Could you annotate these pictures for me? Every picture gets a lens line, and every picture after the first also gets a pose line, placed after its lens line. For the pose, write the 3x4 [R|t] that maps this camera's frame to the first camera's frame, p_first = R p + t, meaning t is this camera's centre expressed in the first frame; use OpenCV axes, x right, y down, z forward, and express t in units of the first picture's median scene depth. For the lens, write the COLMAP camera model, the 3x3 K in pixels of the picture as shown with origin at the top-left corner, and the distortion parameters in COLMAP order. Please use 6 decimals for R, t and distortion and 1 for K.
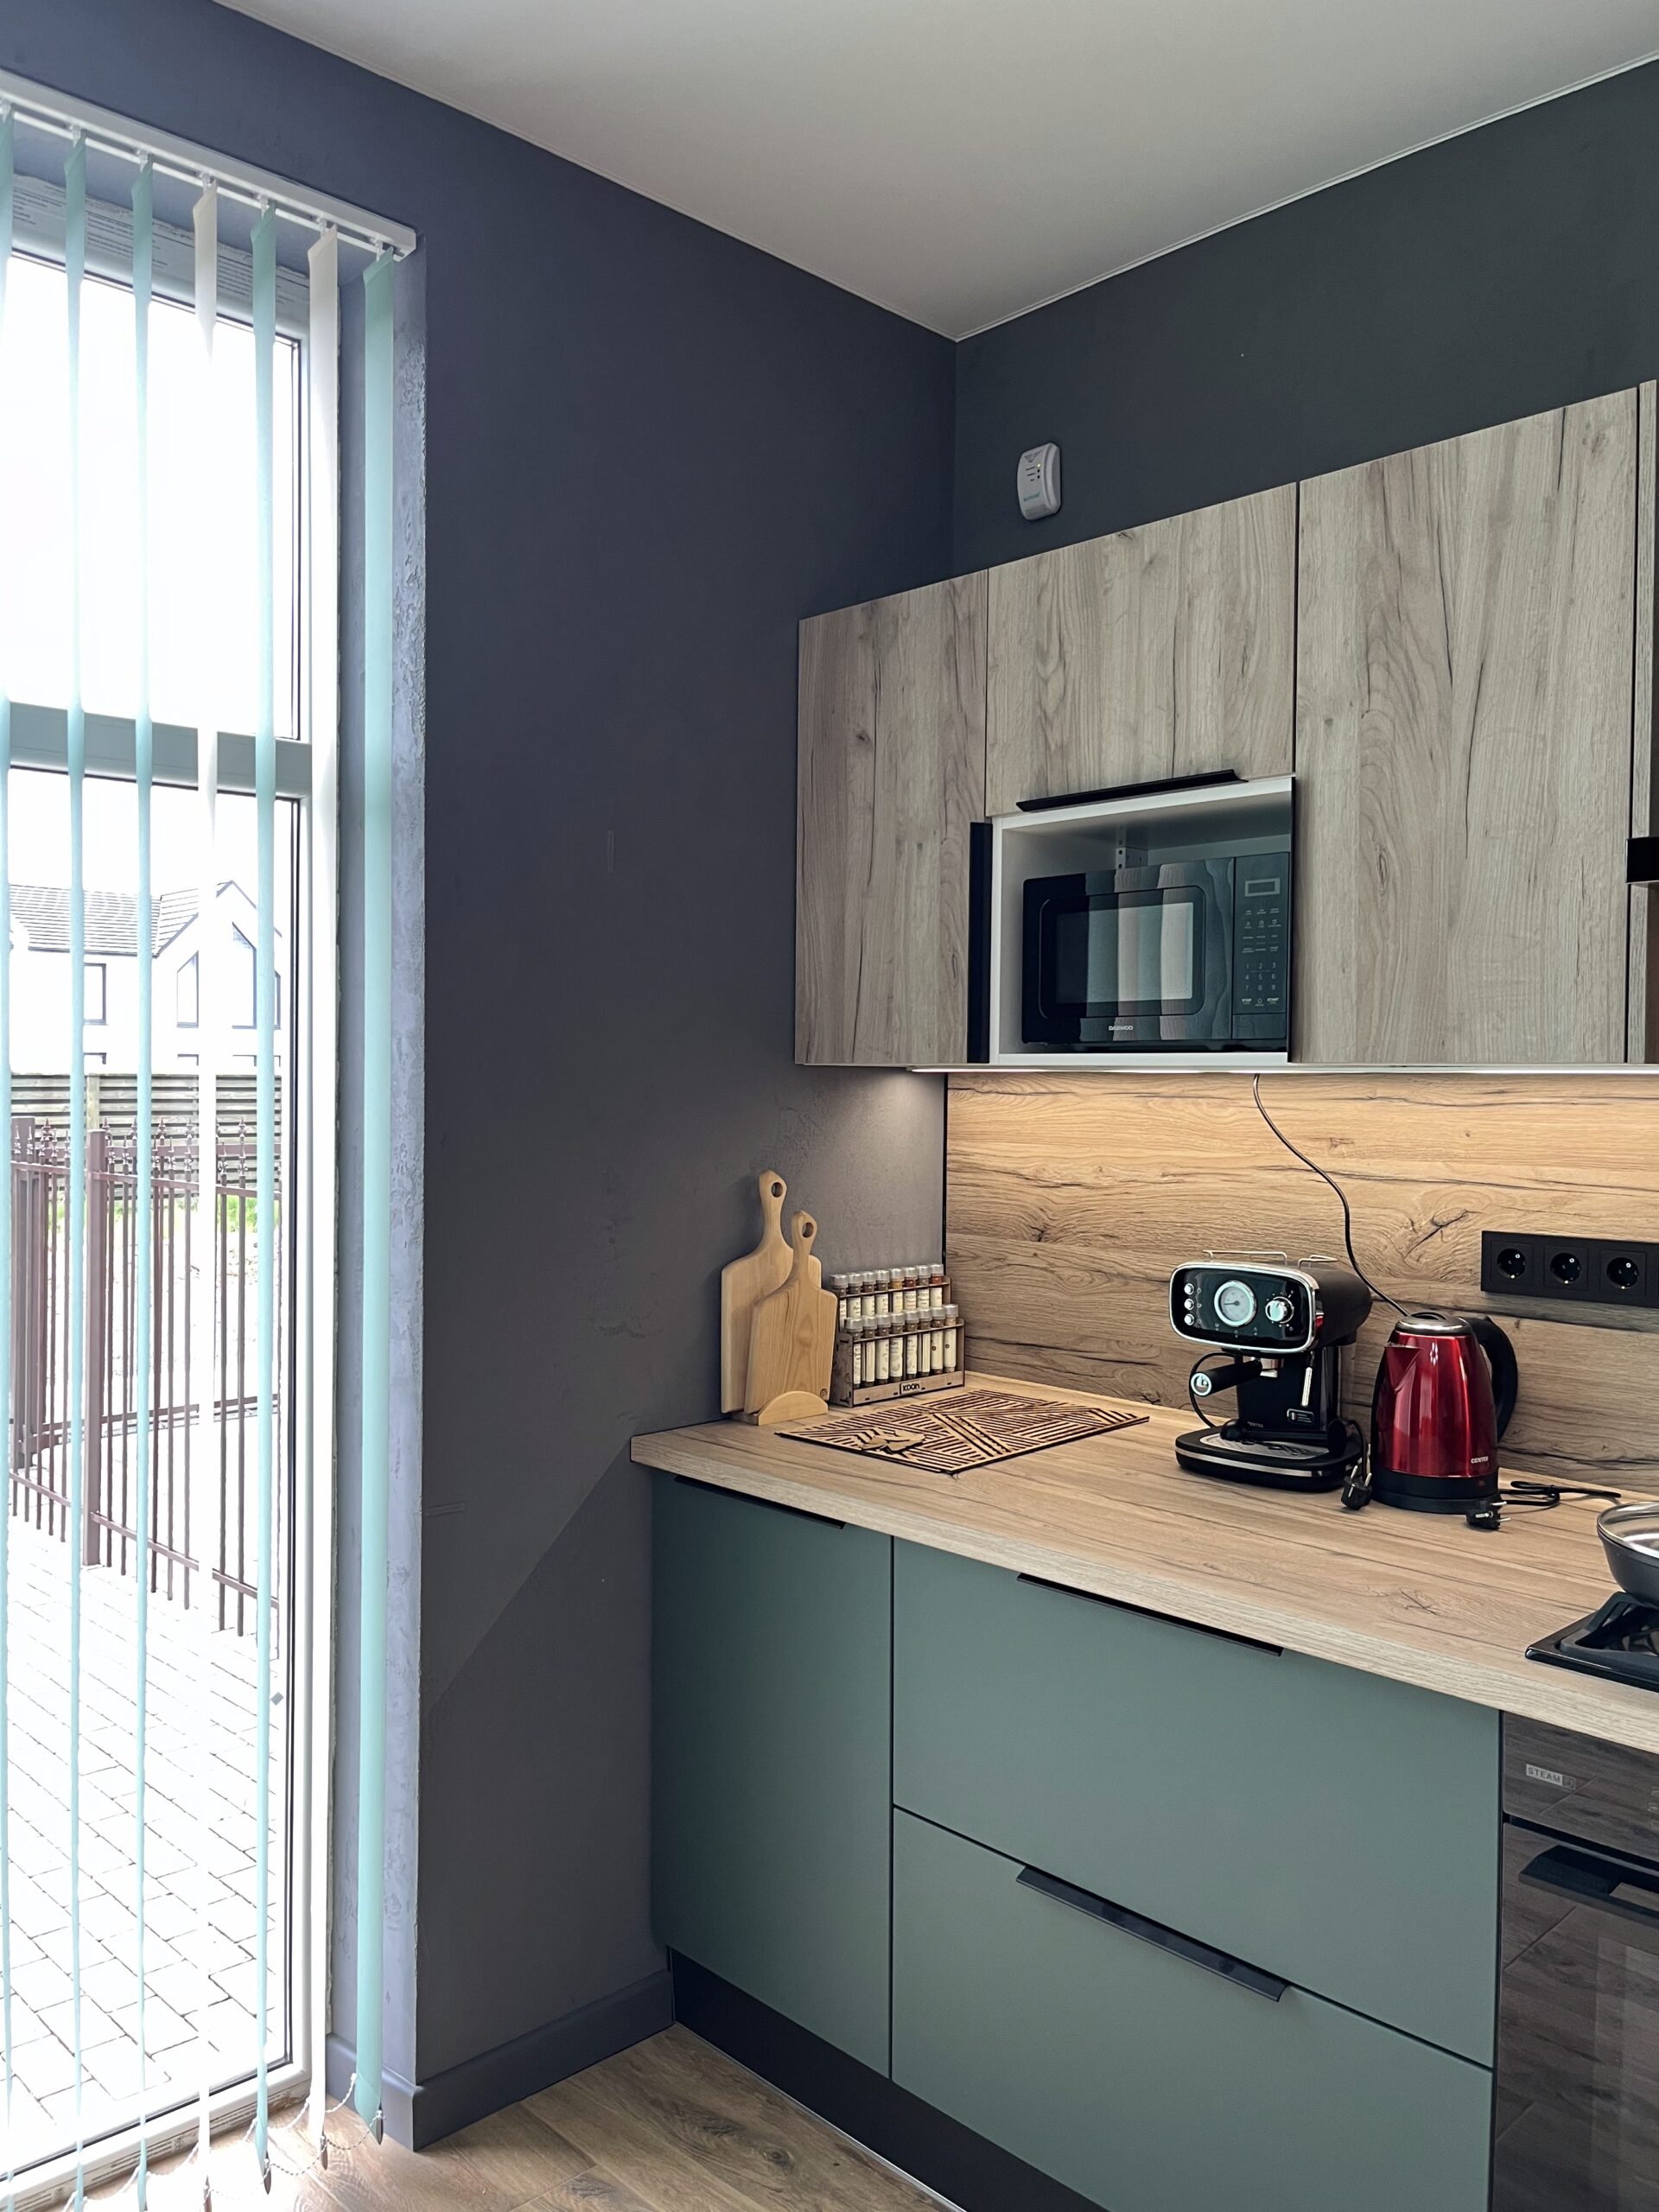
lens RADIAL K [[1695.7, 0, 829.5], [0, 1695.7, 1106.0], [0, 0, 1]] dist [0.001710, 0.000048]
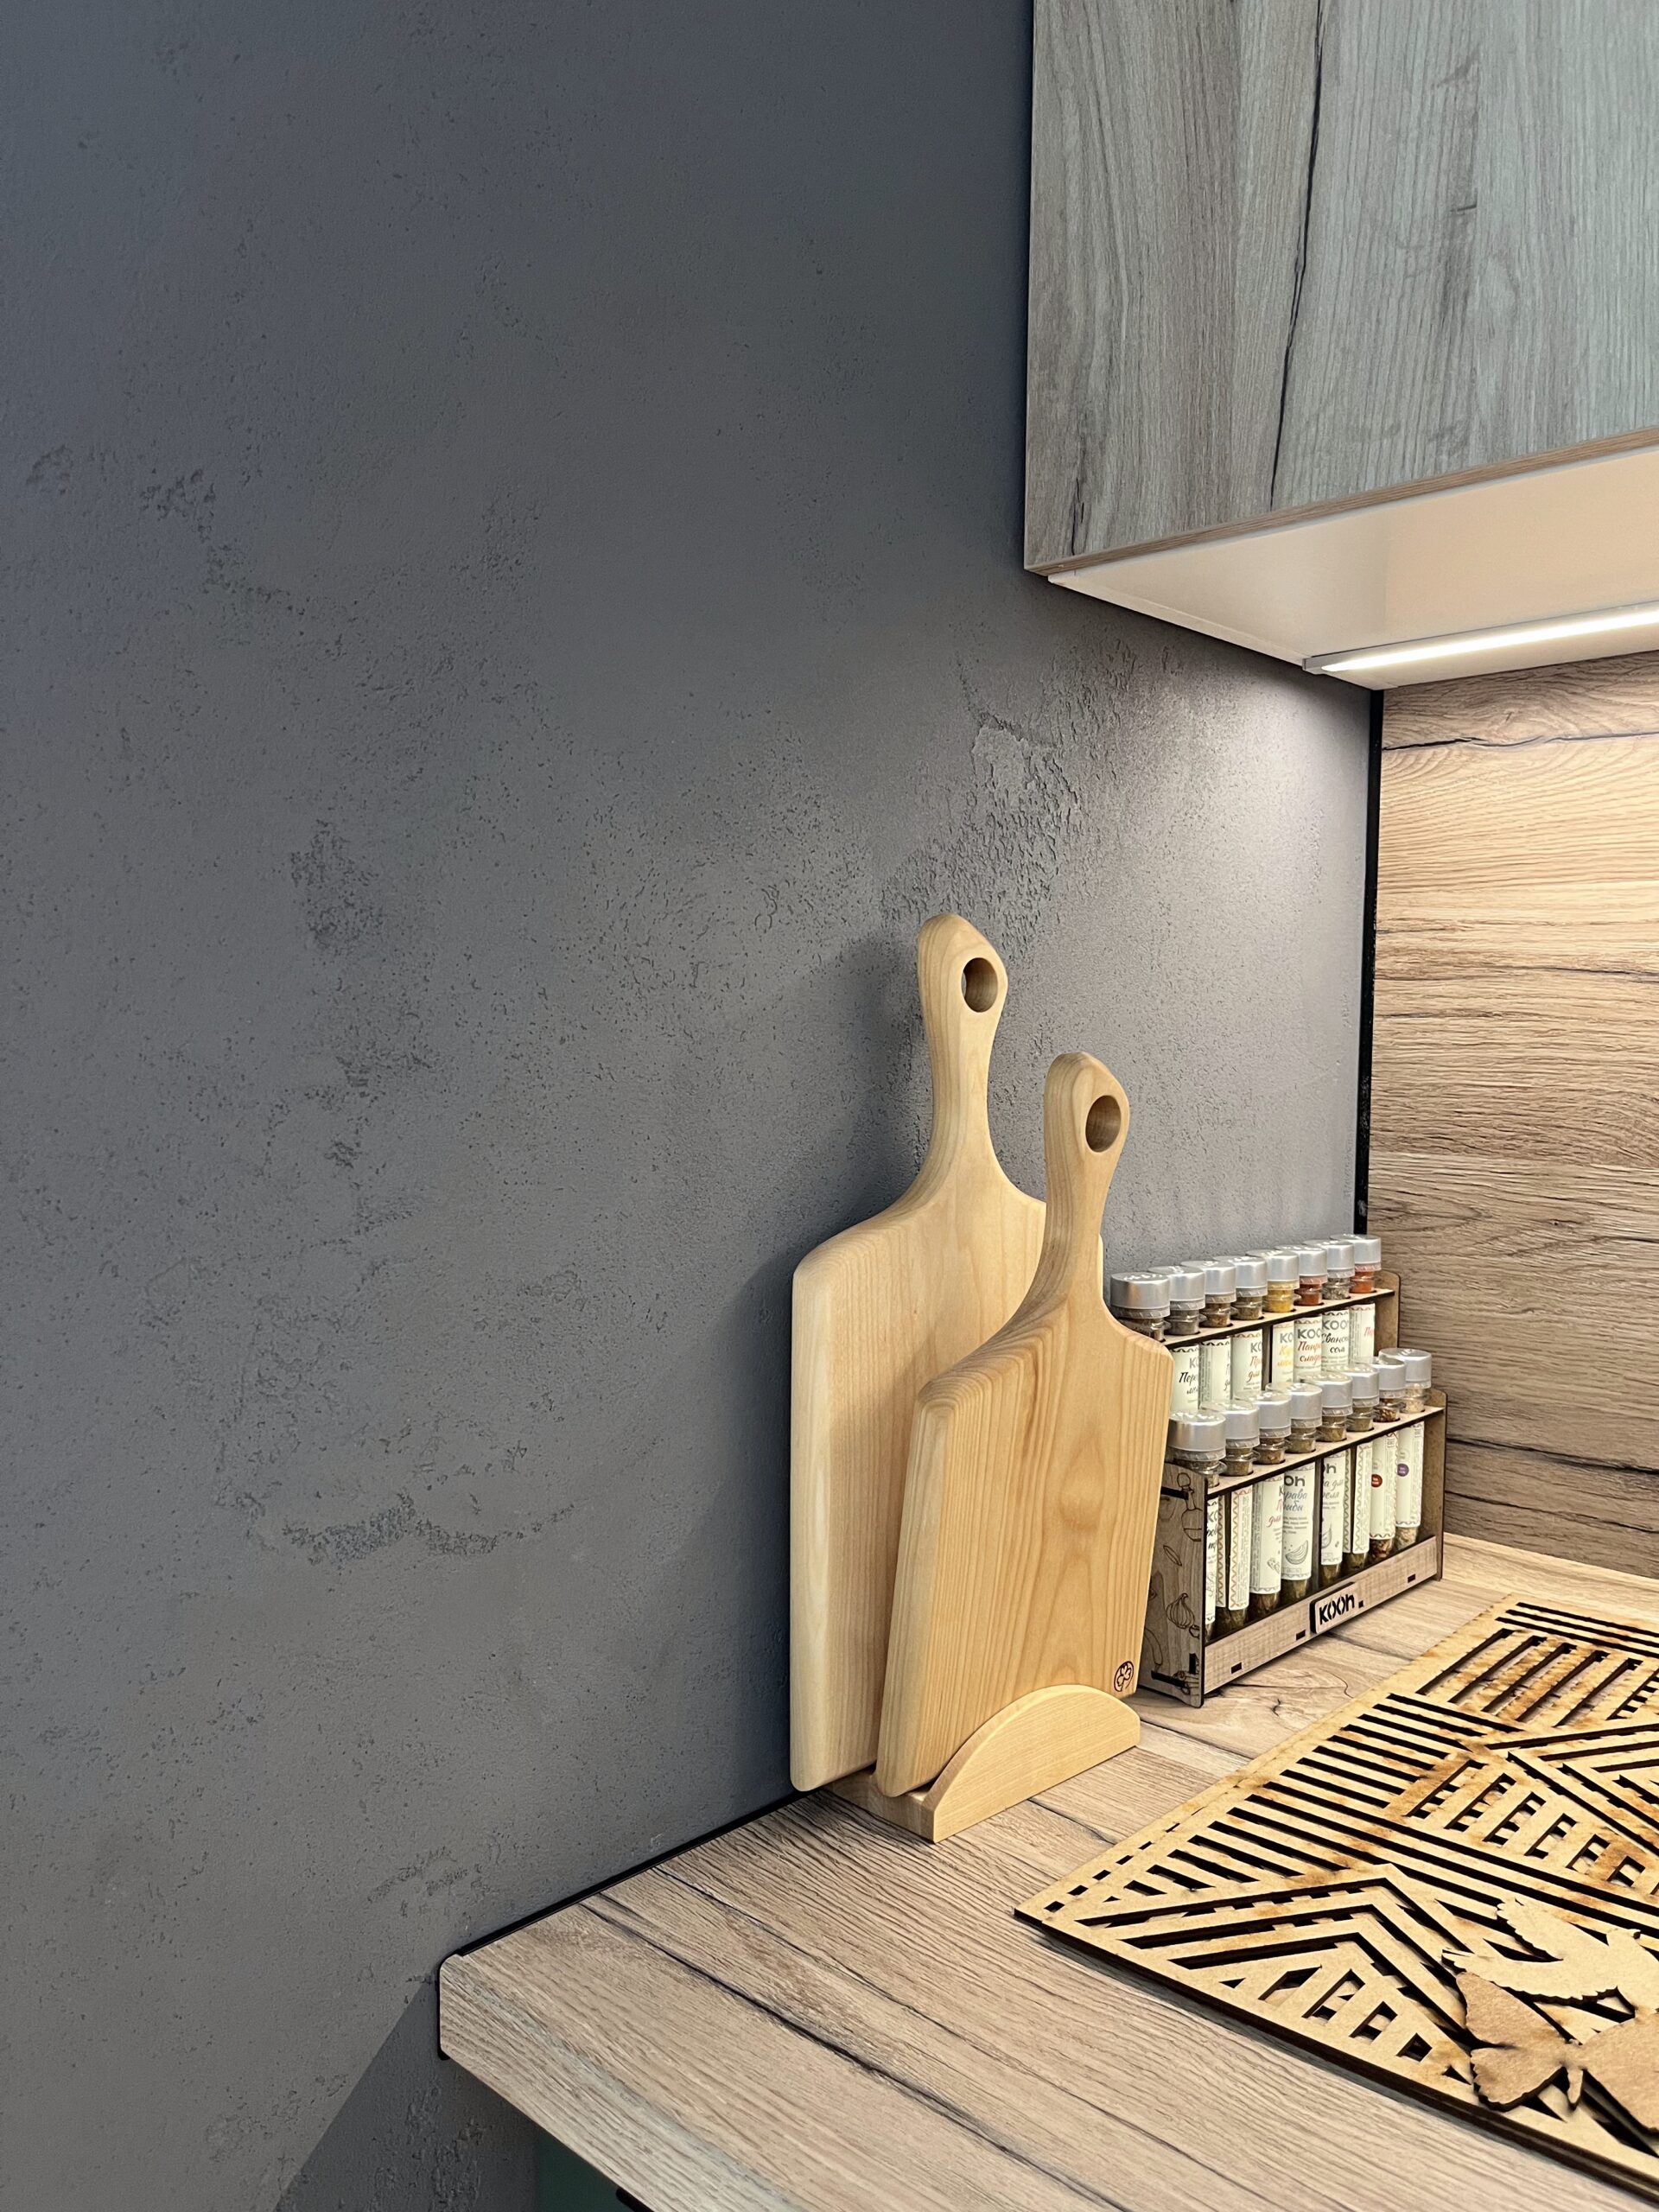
lens RADIAL K [[1684.6, 0, 829.5], [0, 1684.6, 1106.0], [0, 0, 1]] dist [-0.049789, -0.000467]
pose [[0.999490, -0.000393, 0.031941, -0.062655], [-0.000358, 0.999724, 0.023507, 0.060981], [-0.031941, -0.023507, 0.999213, 0.692584]]
